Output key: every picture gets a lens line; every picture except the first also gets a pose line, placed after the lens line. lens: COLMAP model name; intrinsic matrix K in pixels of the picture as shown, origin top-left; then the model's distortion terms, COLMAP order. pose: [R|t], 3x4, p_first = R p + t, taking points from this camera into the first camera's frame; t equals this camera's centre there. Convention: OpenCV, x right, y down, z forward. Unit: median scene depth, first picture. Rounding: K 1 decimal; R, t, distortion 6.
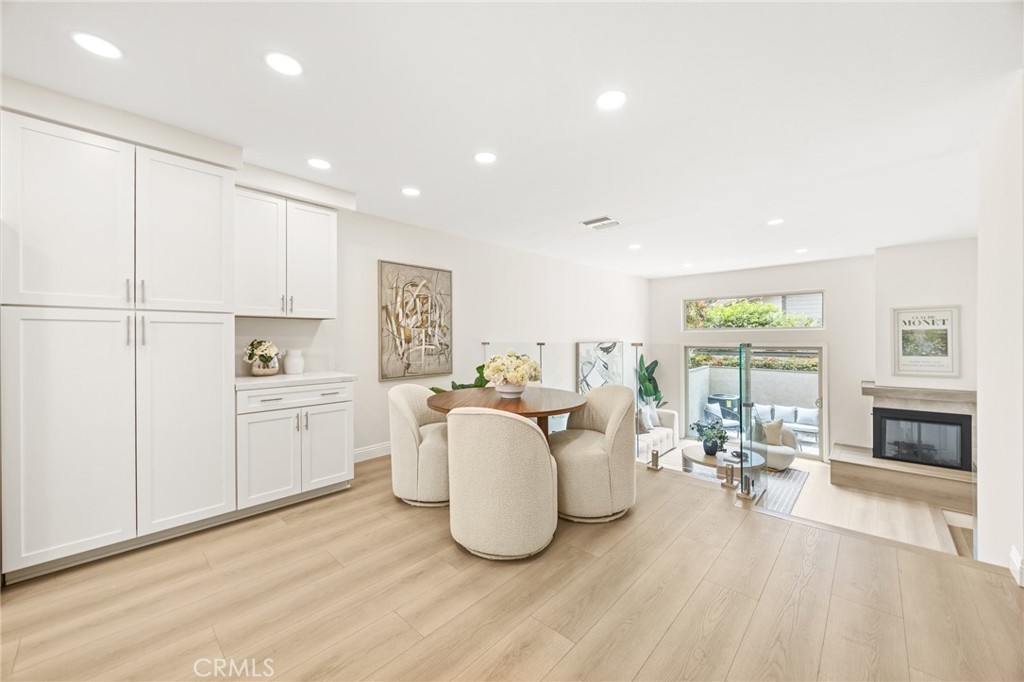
lens RADIAL K [[392.4, 0, 509.9], [0, 392.4, 337.8], [0, 0, 1]] dist [0.003448, -0.000337]
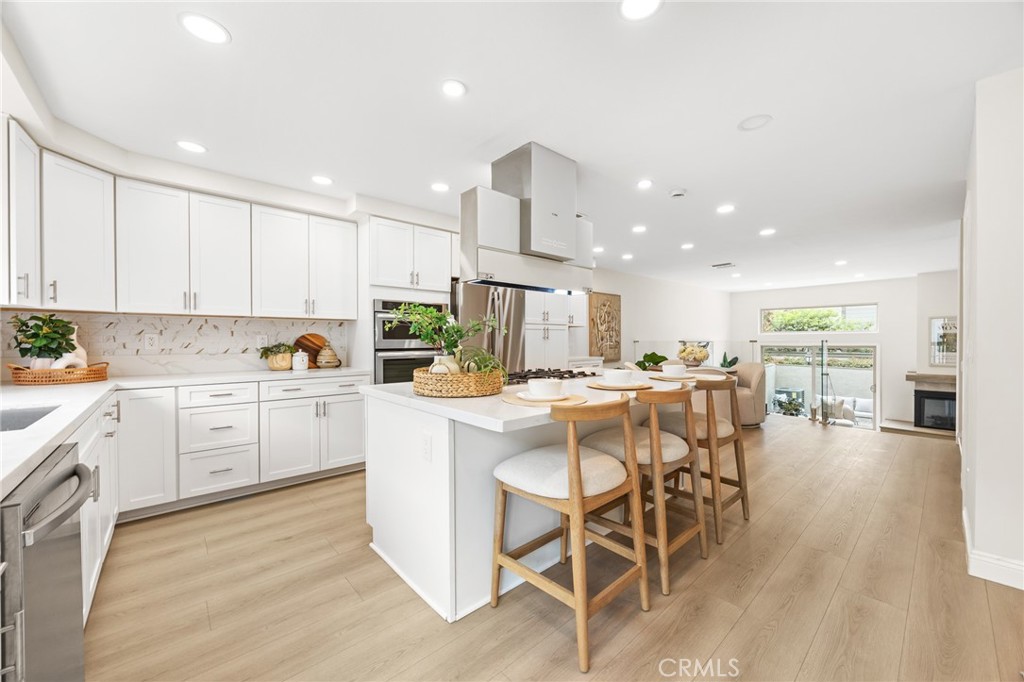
lens RADIAL K [[392.4, 0, 514.3], [0, 392.4, 342.0], [0, 0, 1]] dist [0.003448, -0.000337]
pose [[0.996325, 0.004665, -0.085532, -0.368801], [-0.004175, 0.999974, 0.005914, 0.007971], [0.085557, -0.005535, 0.996318, -0.511424]]
